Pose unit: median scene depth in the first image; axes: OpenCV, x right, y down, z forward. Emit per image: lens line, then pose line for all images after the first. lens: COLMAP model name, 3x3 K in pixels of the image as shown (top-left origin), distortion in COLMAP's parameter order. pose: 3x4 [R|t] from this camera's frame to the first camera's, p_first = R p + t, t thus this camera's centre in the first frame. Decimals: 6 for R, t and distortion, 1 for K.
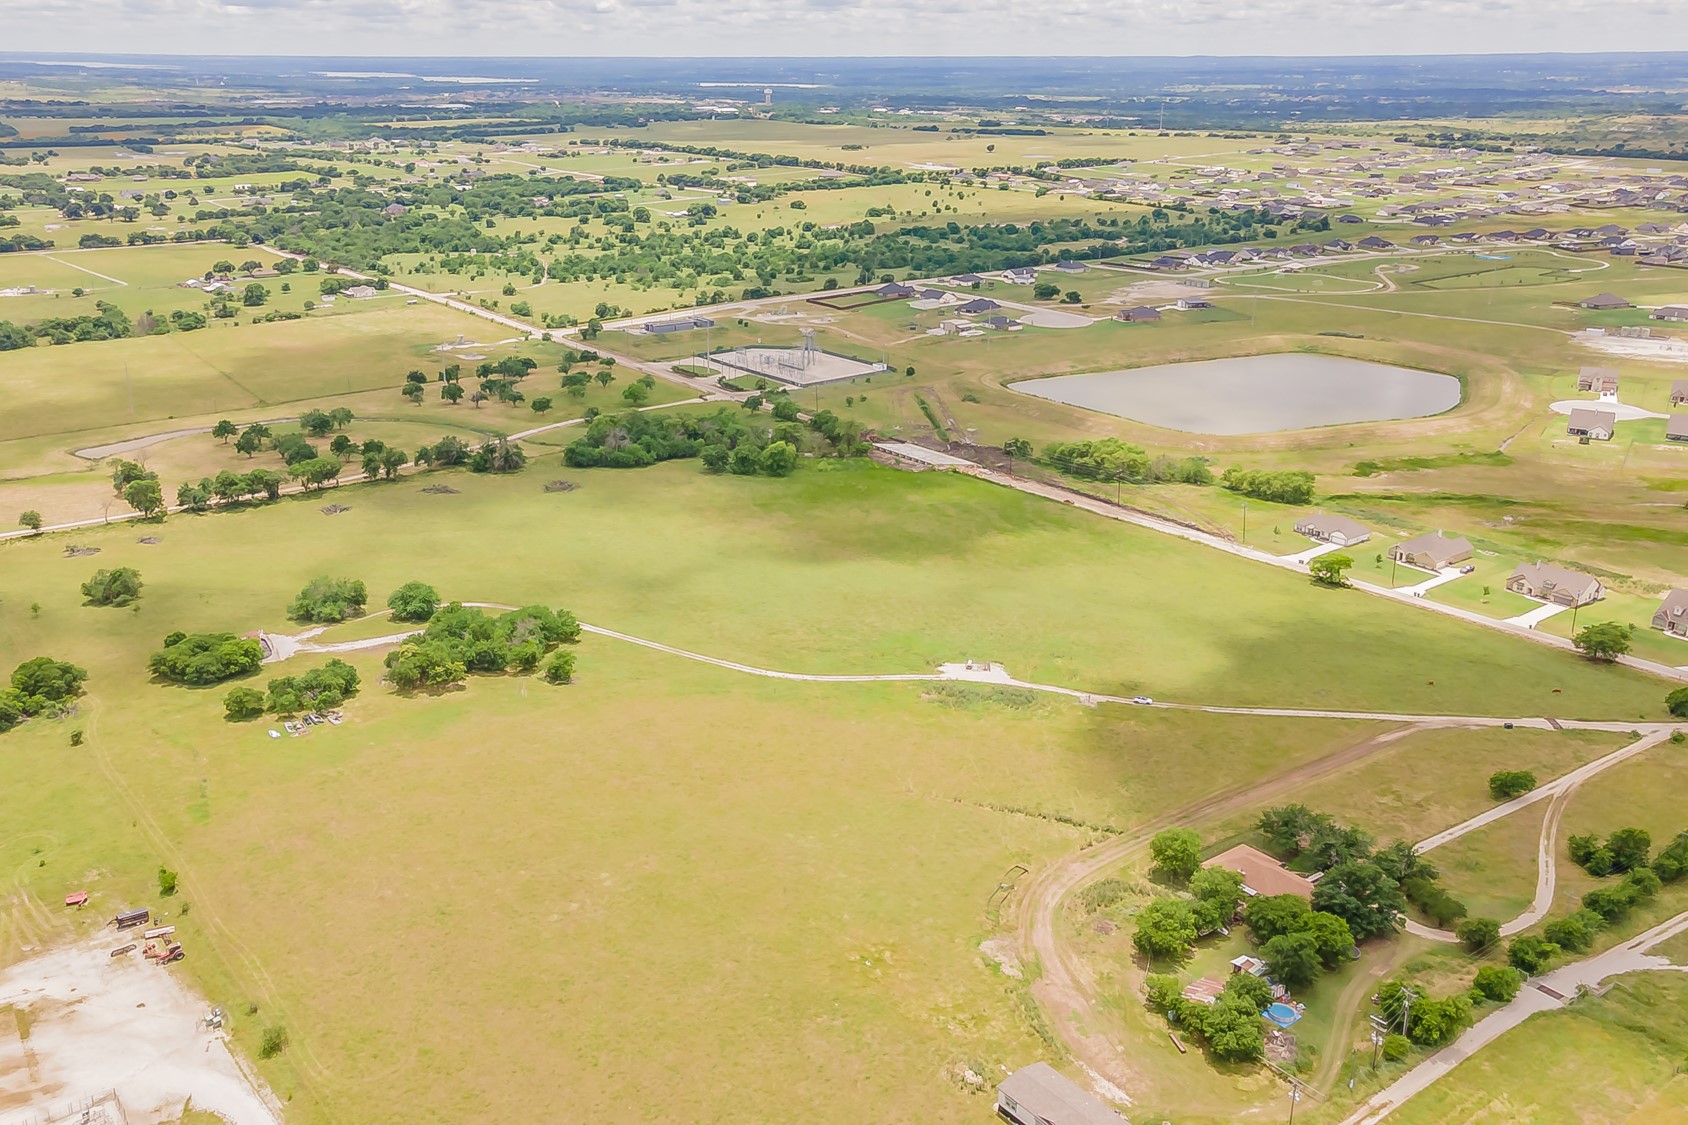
lens RADIAL K [[1457.9, 0, 769.7], [0, 1457.9, 562.5], [0, 0, 1]] dist [0.034226, 0.003569]
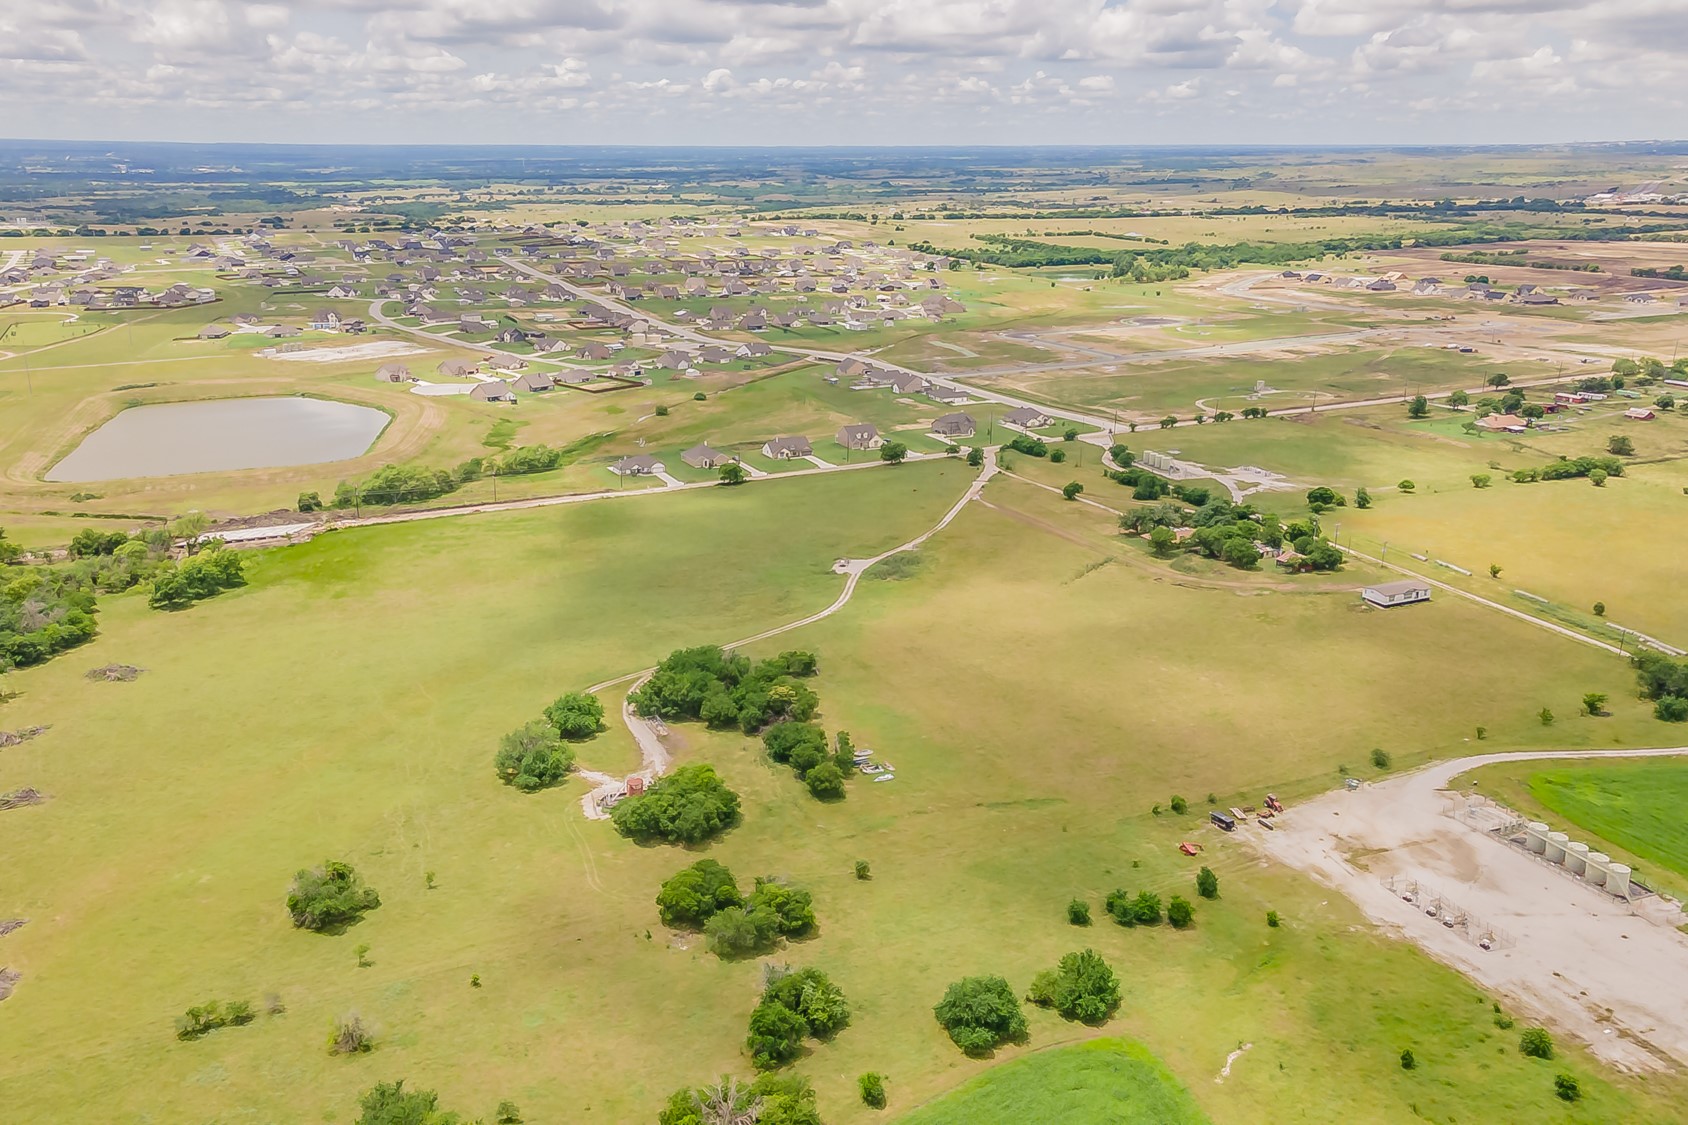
lens RADIAL K [[1480.7, 0, 791.0], [0, 1480.7, 559.2], [0, 0, 1]] dist [0.030320, 0.013745]
pose [[0.208684, -0.270298, 0.939888, -0.790693], [0.324167, 0.925835, 0.194281, -0.145837], [-0.922695, 0.264137, 0.280829, 0.474639]]
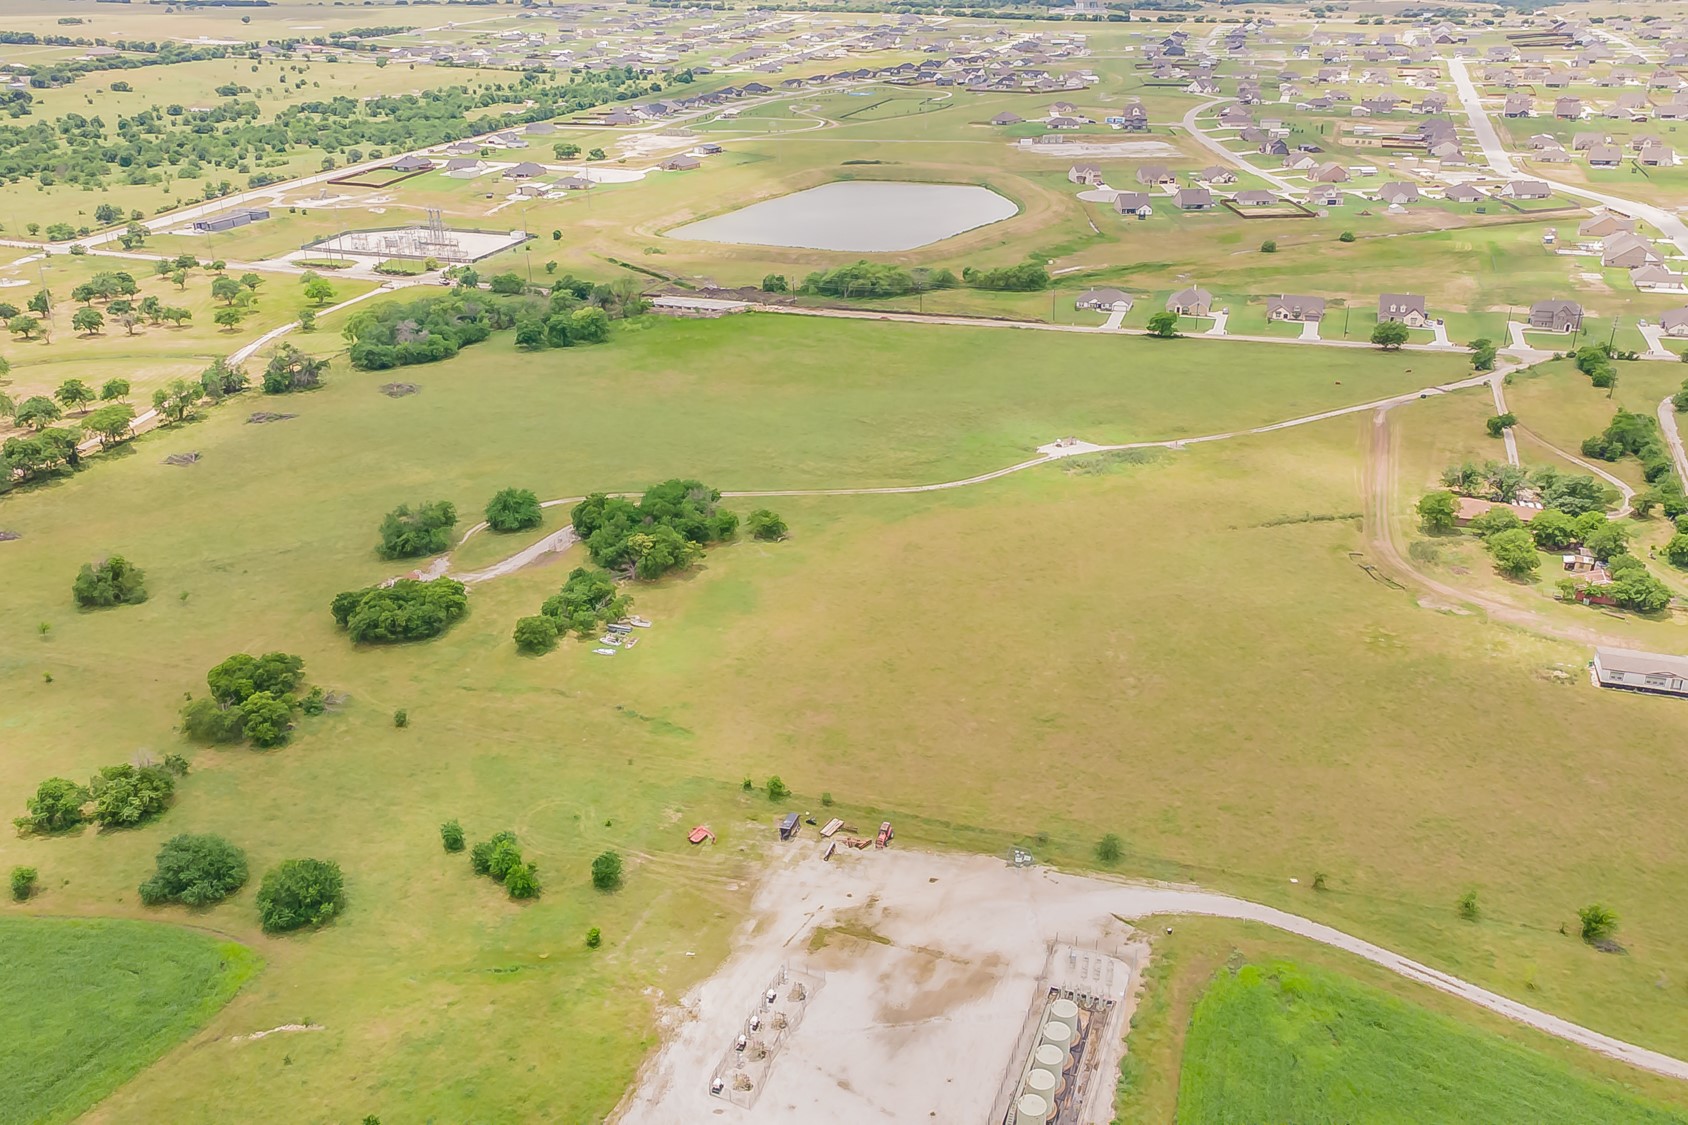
lens RADIAL K [[1434.1, 0, 816.9], [0, 1434.1, 564.4], [0, 0, 1]] dist [0.036974, -0.004921]
pose [[0.820162, -0.239236, 0.519712, -0.433359], [0.196355, 0.970906, 0.137062, -0.019299], [-0.537382, -0.010365, 0.843275, 0.118719]]
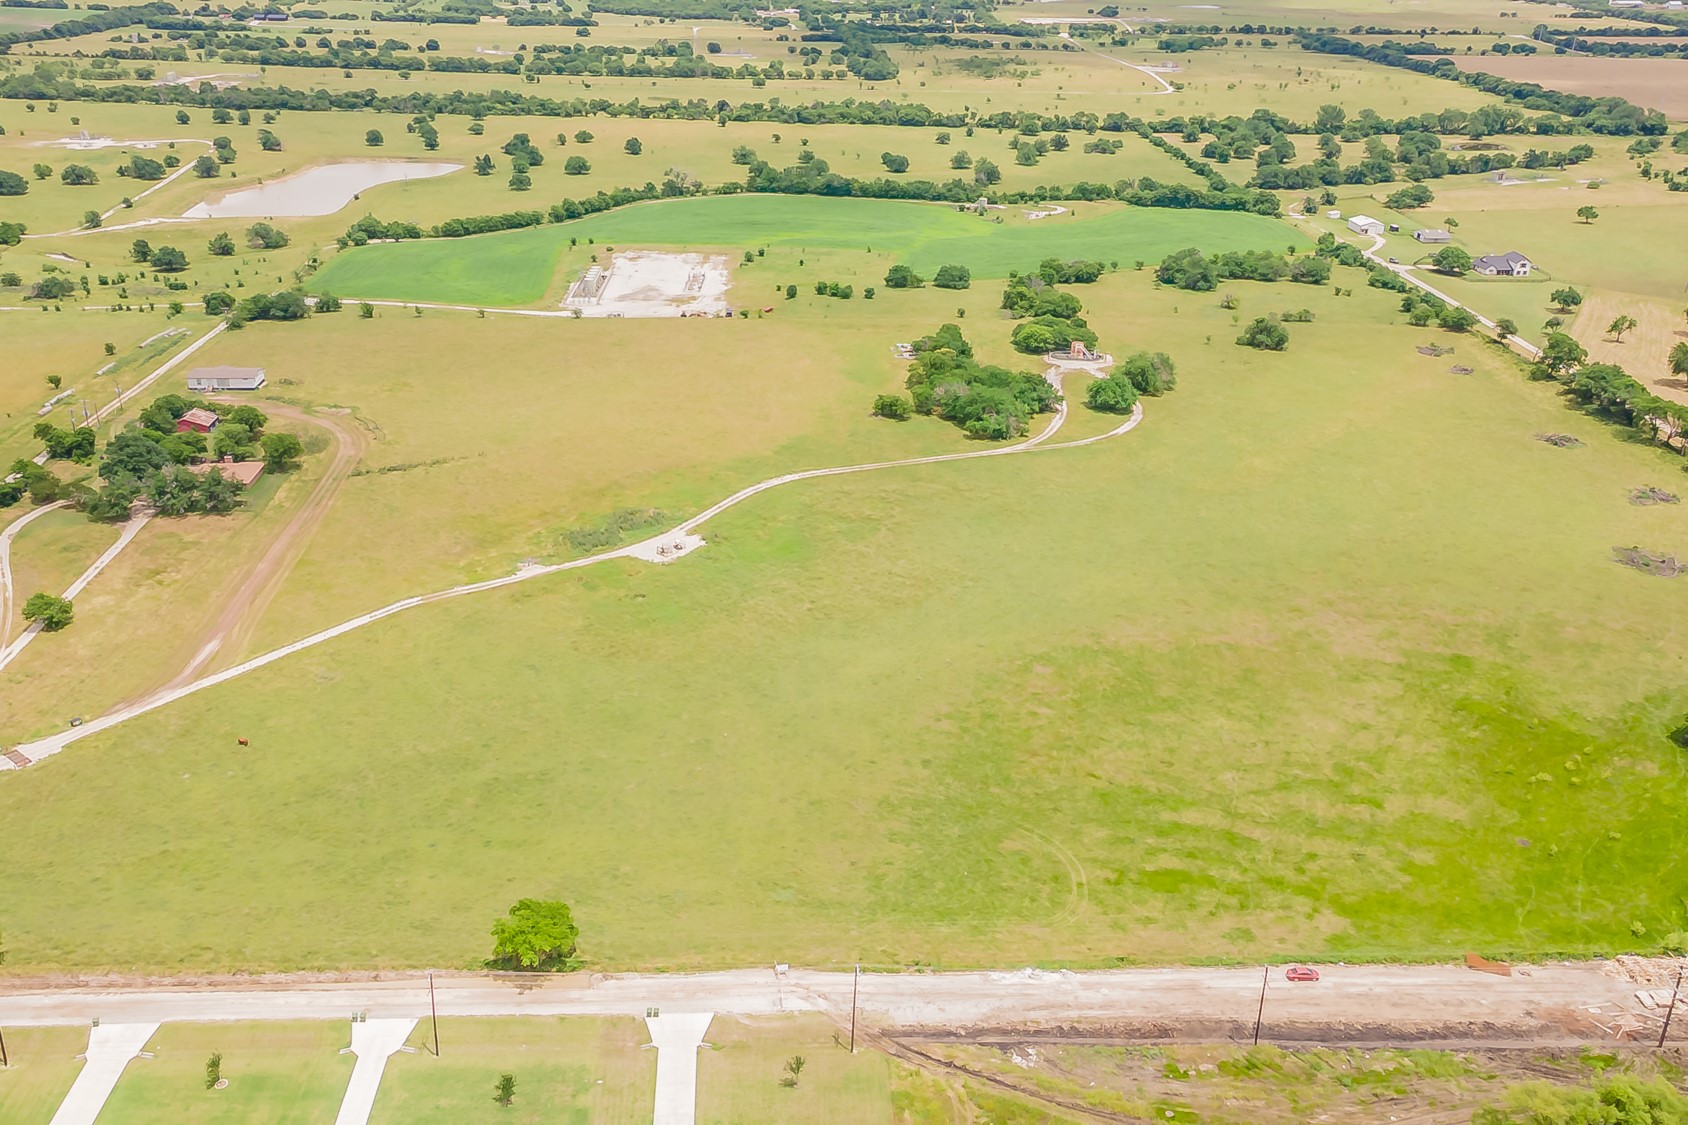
lens RADIAL K [[1413.9, 0, 812.5], [0, 1413.9, 564.4], [0, 0, 1]] dist [0.034021, 0.005676]
pose [[-0.554209, 0.350611, -0.754933, 0.521964], [-0.285562, 0.771831, 0.568095, -0.301047], [0.781861, 0.530423, -0.327634, 0.954269]]
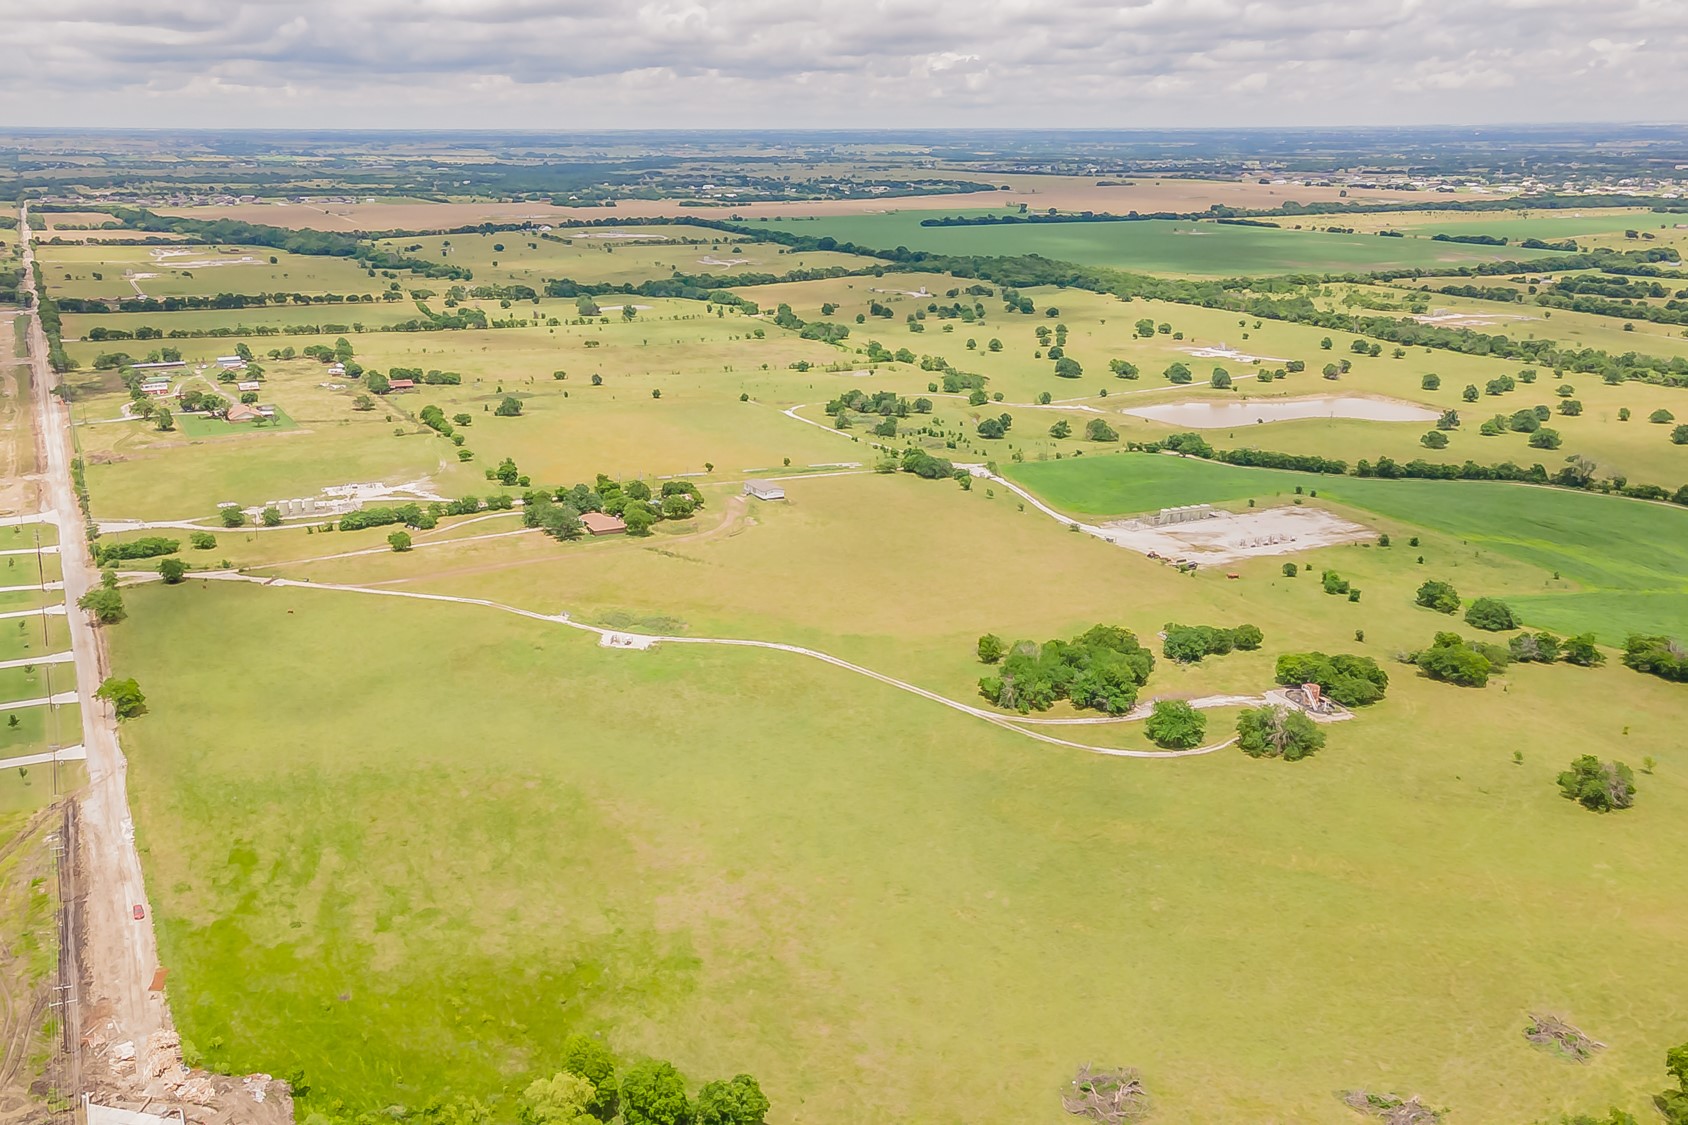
lens RADIAL K [[1457.9, 0, 769.7], [0, 1457.9, 562.5], [0, 0, 1]] dist [0.034226, 0.003569]
pose [[-0.984671, -0.048949, 0.167410, -0.113071], [0.059414, 0.808281, 0.585792, -0.453574], [-0.163988, 0.586759, -0.792983, 1.310355]]
